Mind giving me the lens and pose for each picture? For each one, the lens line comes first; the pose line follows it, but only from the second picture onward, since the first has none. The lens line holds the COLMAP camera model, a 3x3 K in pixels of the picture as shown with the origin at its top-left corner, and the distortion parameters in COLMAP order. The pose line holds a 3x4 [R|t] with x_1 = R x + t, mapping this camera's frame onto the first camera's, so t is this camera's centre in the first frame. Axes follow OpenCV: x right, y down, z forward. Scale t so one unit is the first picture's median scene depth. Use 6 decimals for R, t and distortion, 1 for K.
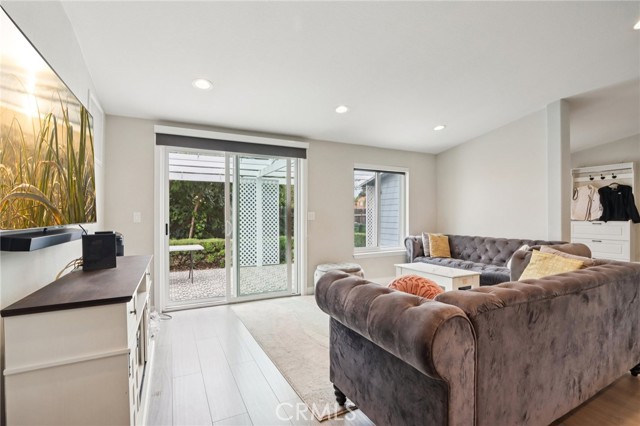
lens RADIAL K [[301.5, 0, 323.5], [0, 301.5, 217.7], [0, 0, 1]] dist [-0.002247, -0.000363]
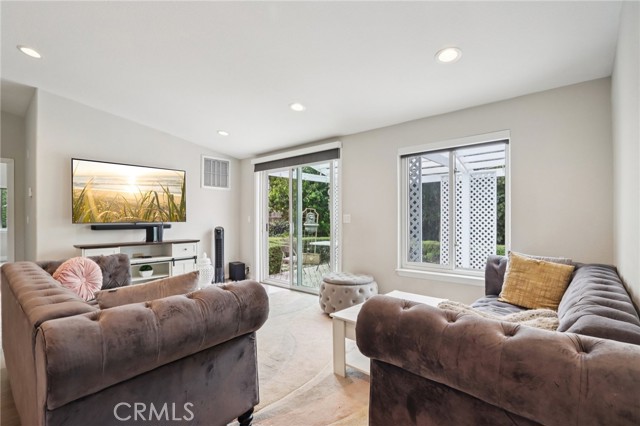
lens RADIAL K [[301.5, 0, 323.8], [0, 301.5, 215.1], [0, 0, 1]] dist [-0.002247, -0.000363]
pose [[0.405124, -0.009826, -0.914209, 0.779828], [0.000534, 0.999945, -0.010511, -0.004741], [0.914262, 0.003770, 0.405106, 0.556499]]
